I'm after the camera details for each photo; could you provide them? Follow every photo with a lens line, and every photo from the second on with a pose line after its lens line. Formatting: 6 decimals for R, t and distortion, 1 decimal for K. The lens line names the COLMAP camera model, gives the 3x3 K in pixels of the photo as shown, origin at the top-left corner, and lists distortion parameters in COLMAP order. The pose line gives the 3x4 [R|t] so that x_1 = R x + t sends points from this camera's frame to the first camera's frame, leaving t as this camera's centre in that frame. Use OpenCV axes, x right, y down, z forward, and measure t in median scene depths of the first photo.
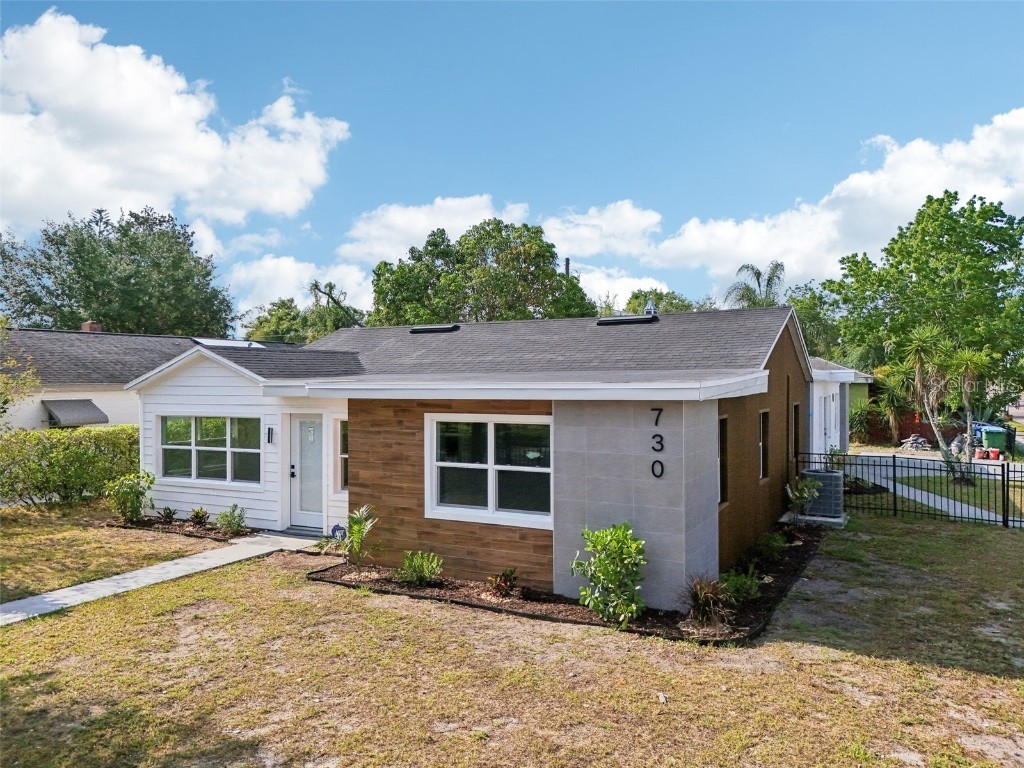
lens RADIAL K [[770.3, 0, 513.6], [0, 770.3, 377.7], [0, 0, 1]] dist [0.070073, -0.065711]
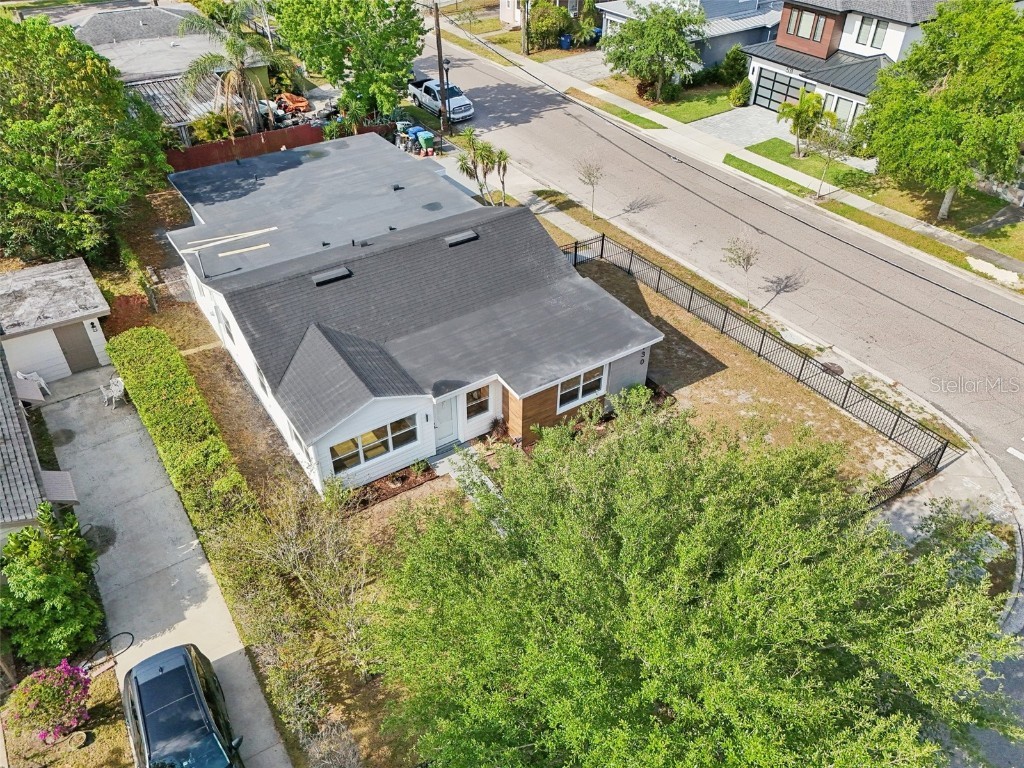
lens RADIAL K [[770.3, 0, 513.6], [0, 770.3, 377.7], [0, 0, 1]] dist [0.070073, -0.065711]
pose [[0.478016, -0.530244, 0.700244, -1.788876], [-0.009873, 0.793932, 0.607926, -1.351963], [-0.878295, -0.297513, 0.374277, 0.290703]]
